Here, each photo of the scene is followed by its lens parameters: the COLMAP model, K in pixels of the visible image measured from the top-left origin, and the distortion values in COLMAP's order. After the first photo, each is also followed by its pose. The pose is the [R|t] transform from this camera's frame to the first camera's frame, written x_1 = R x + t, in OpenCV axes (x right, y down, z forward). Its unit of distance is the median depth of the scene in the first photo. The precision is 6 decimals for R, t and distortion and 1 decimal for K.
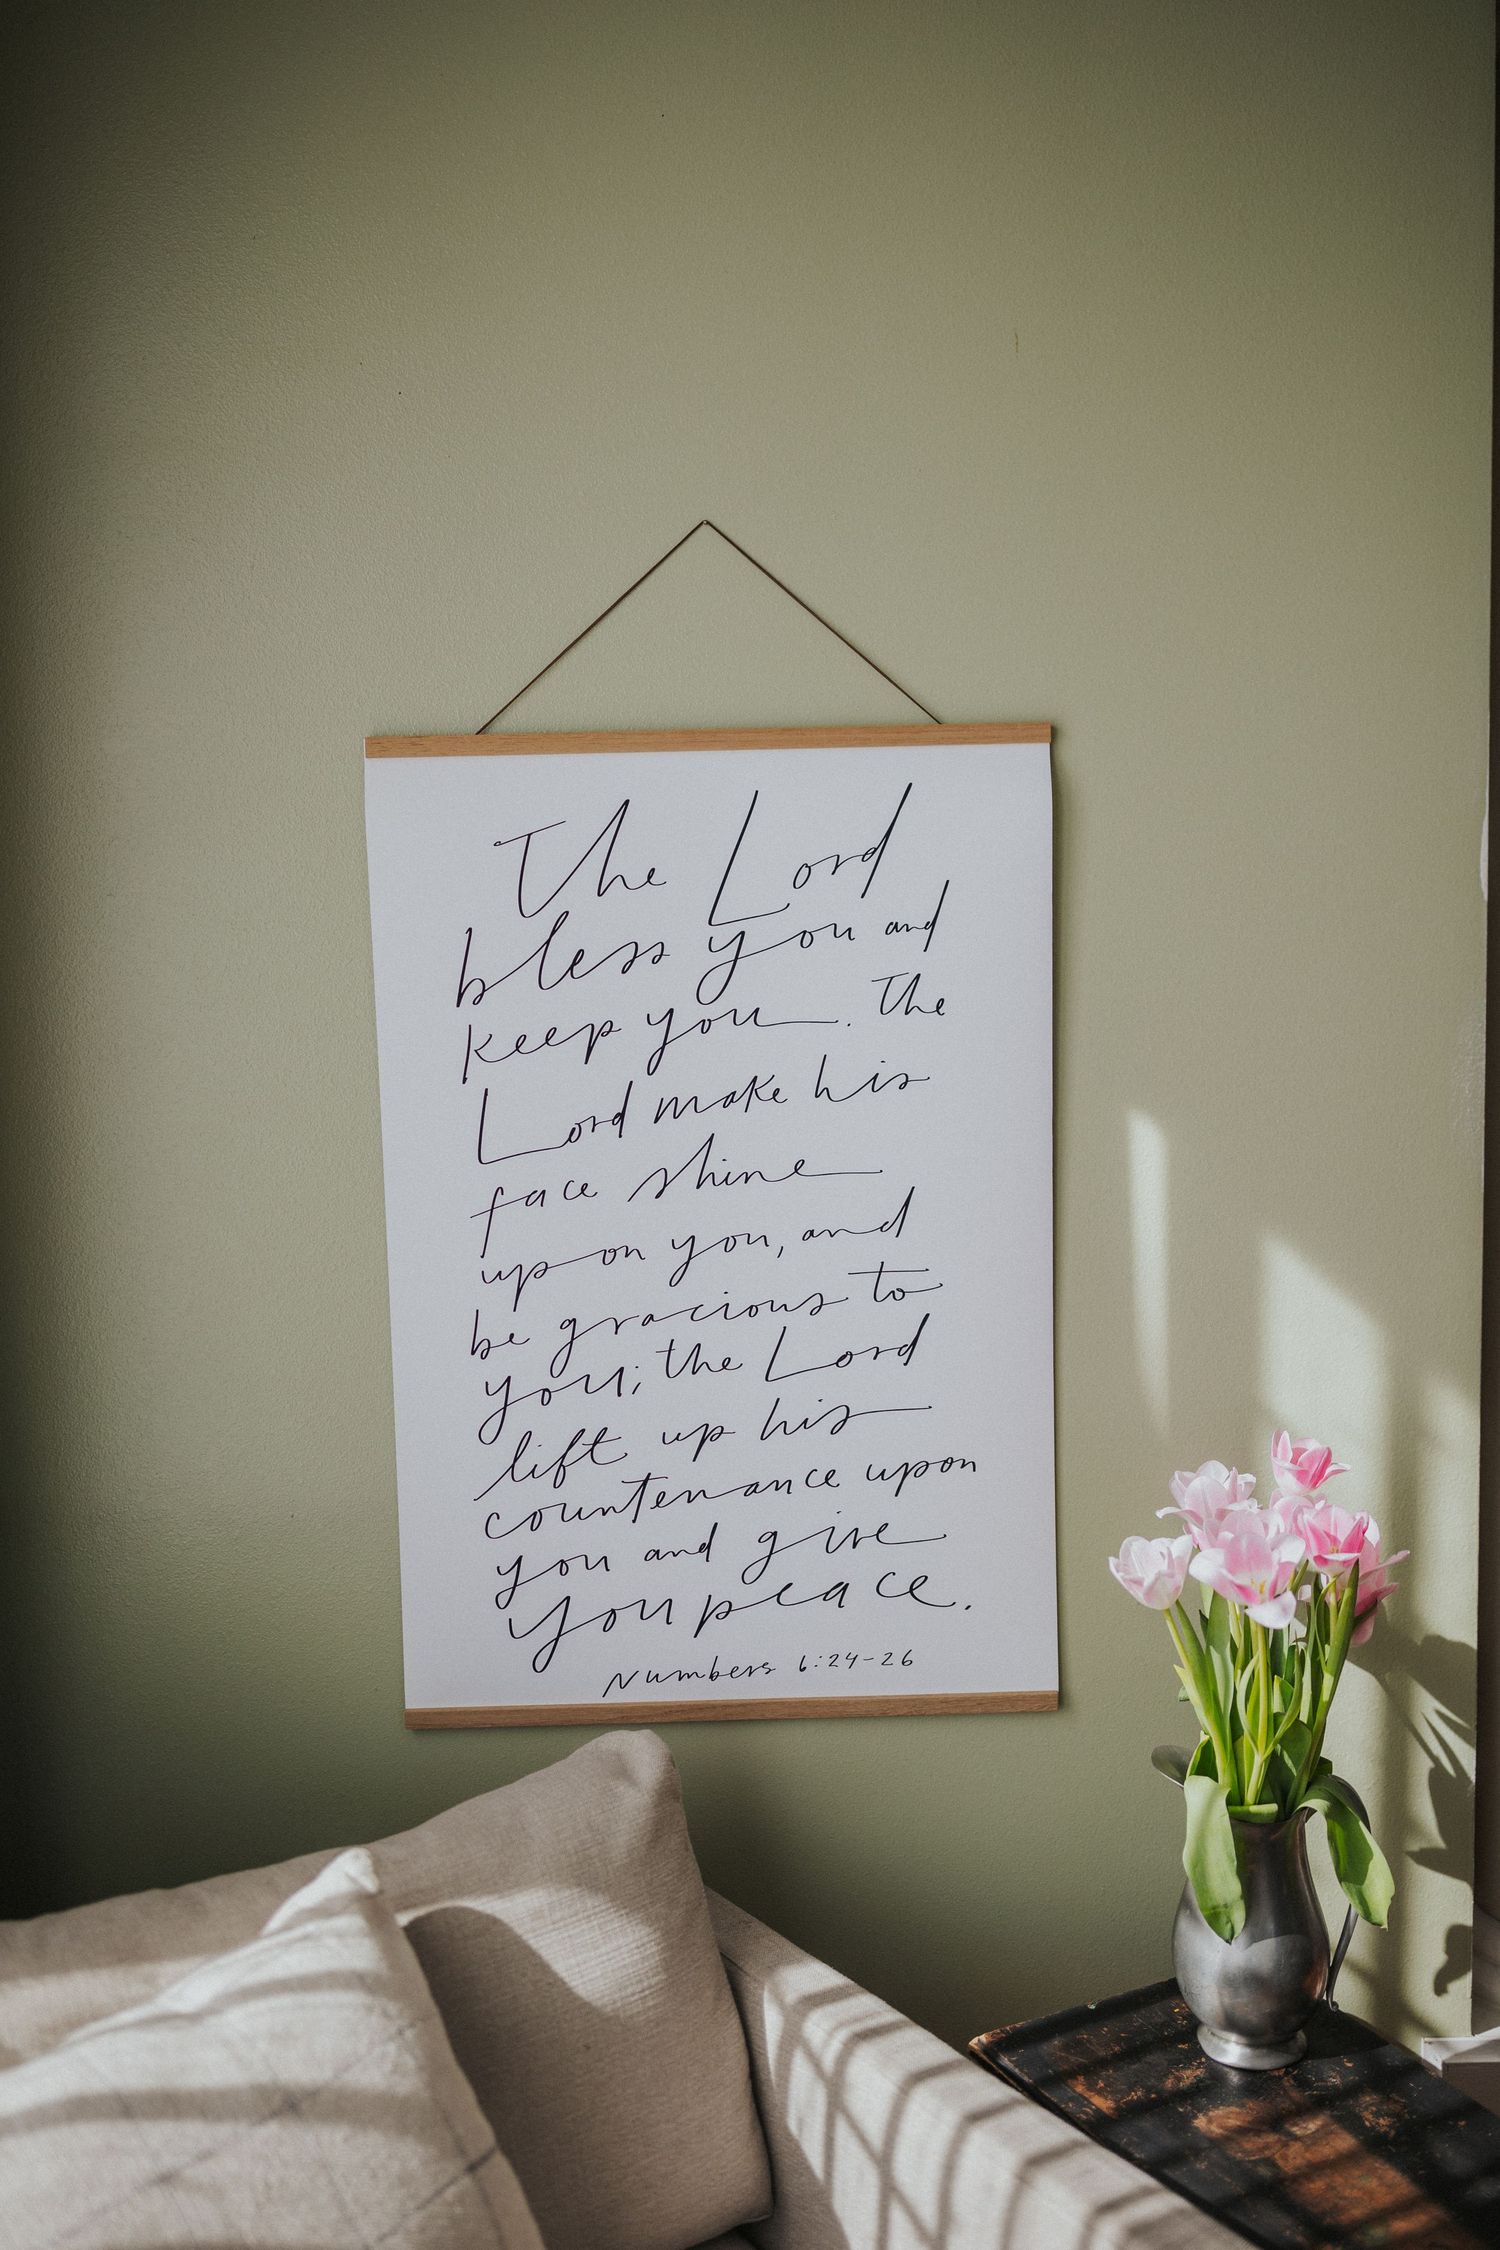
lens RADIAL K [[2176.2, 0, 767.2], [0, 2176.2, 1122.0], [0, 0, 1]] dist [-0.005218, -0.017904]
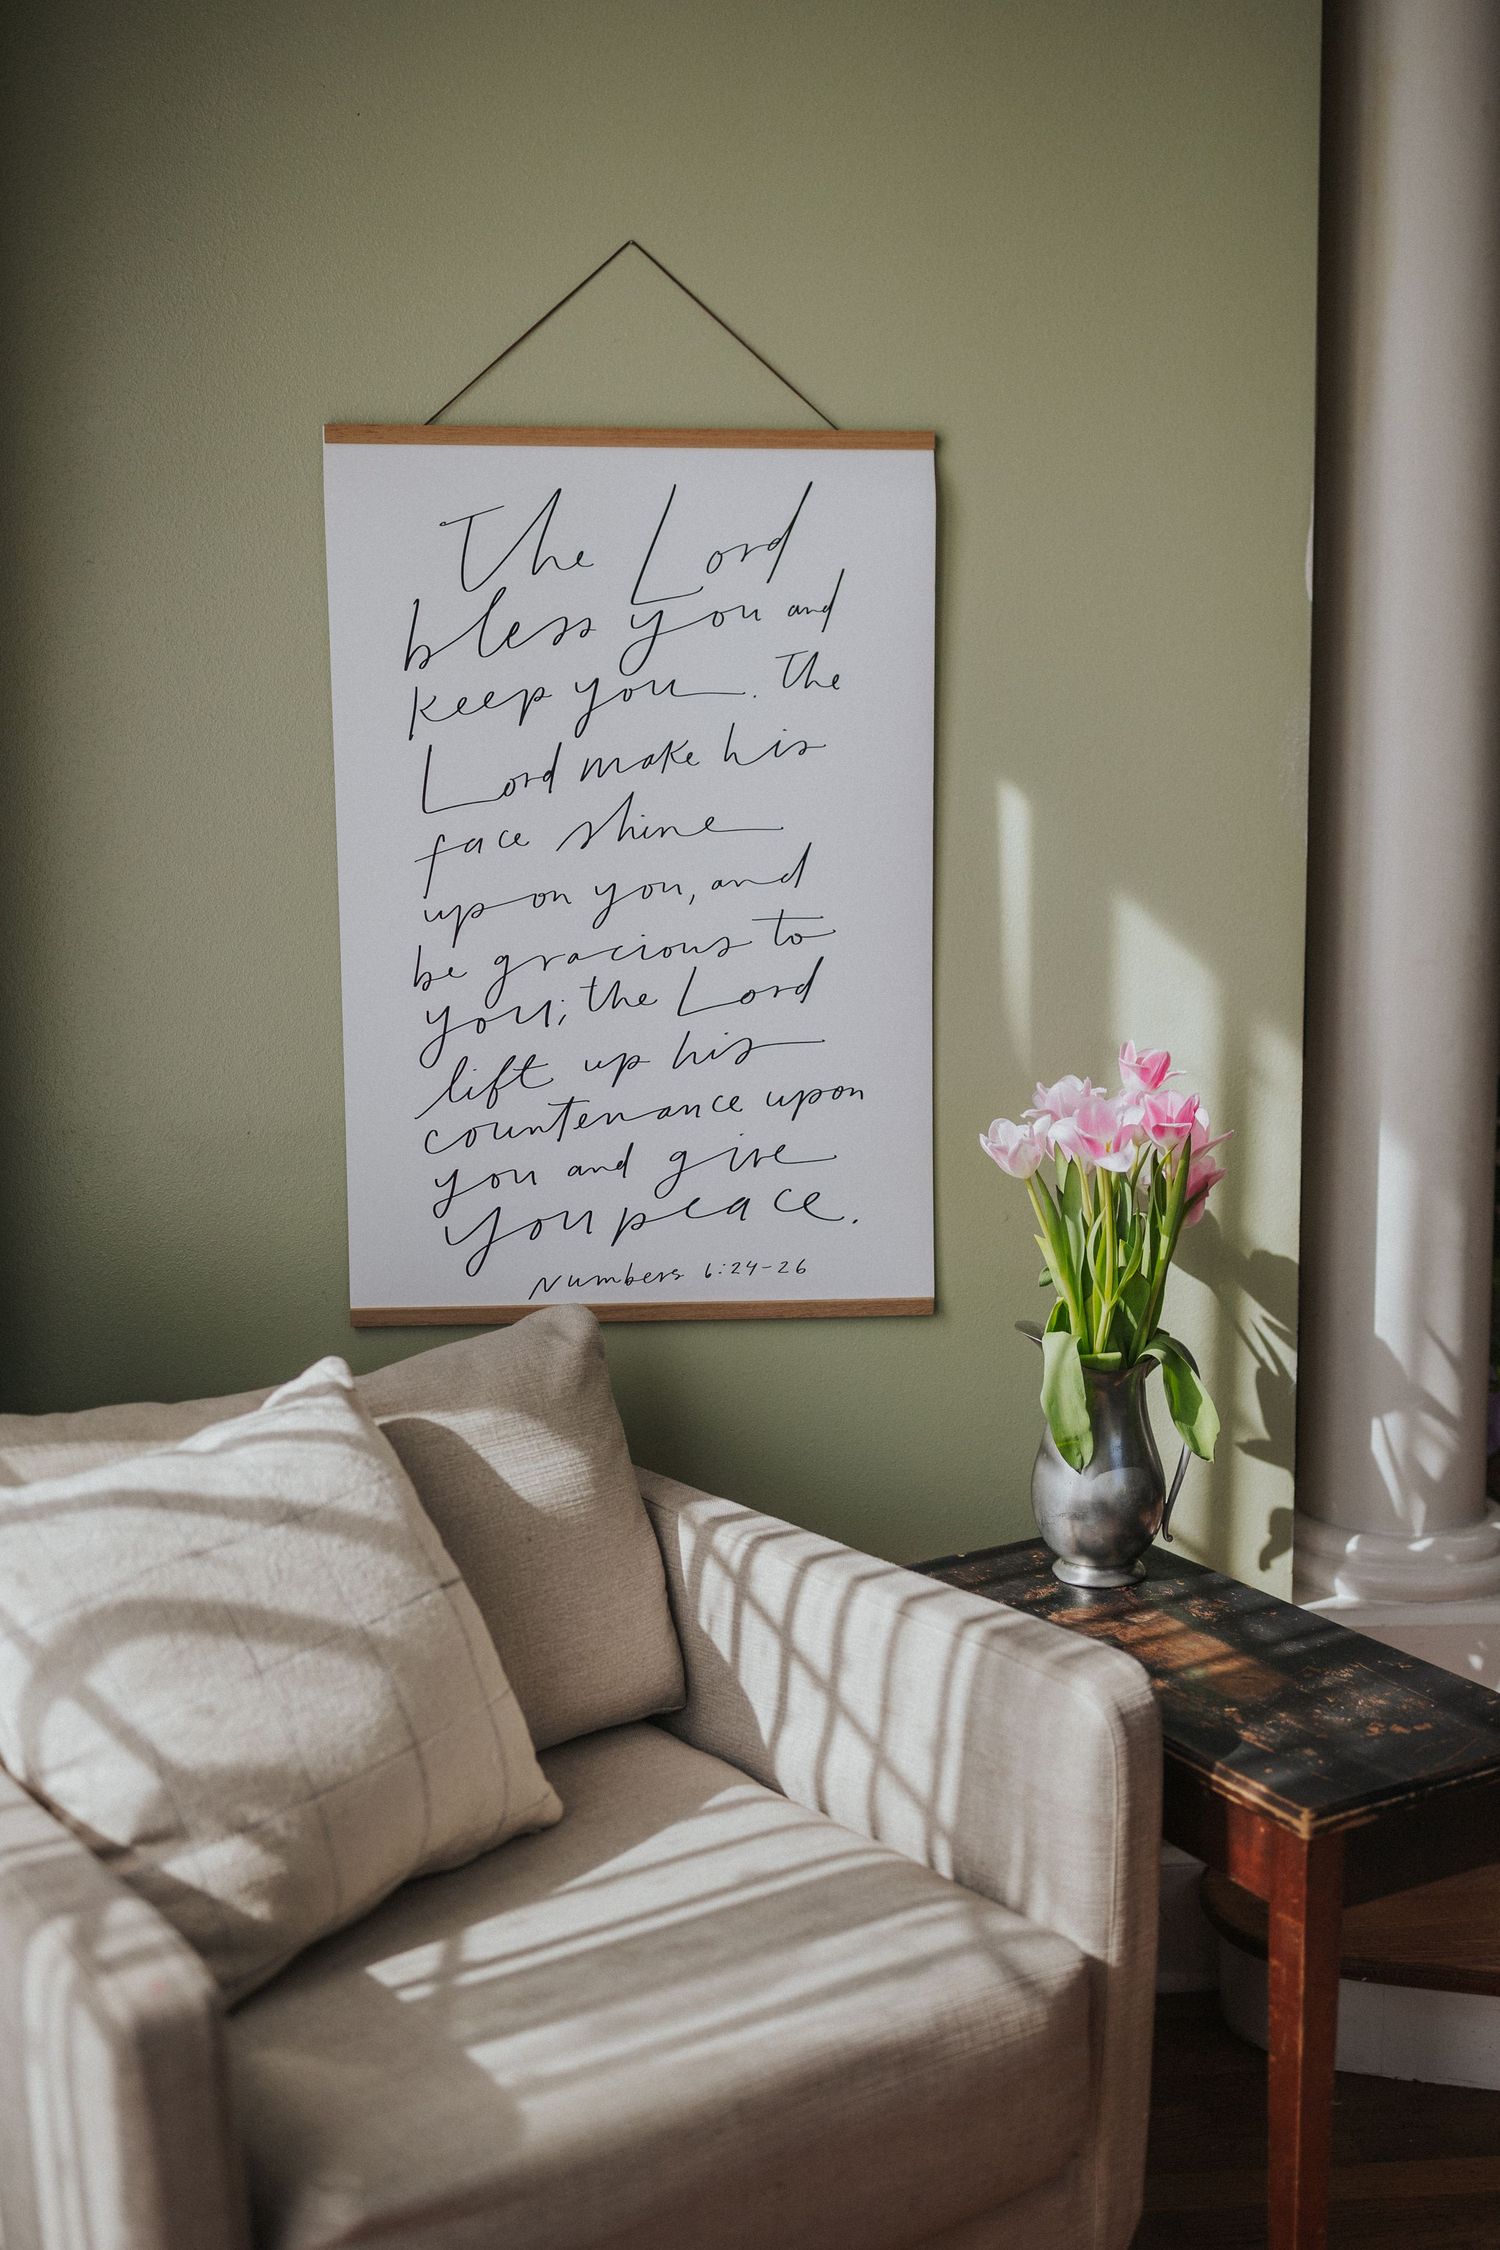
lens RADIAL K [[2417.1, 0, 802.2], [0, 2417.1, 1123.9], [0, 0, 1]] dist [-0.005409, -0.016224]
pose [[0.996654, 0.007559, 0.081389, -0.038418], [-0.008342, 0.999922, 0.009286, 0.166012], [-0.081313, -0.009934, 0.996639, -0.253067]]
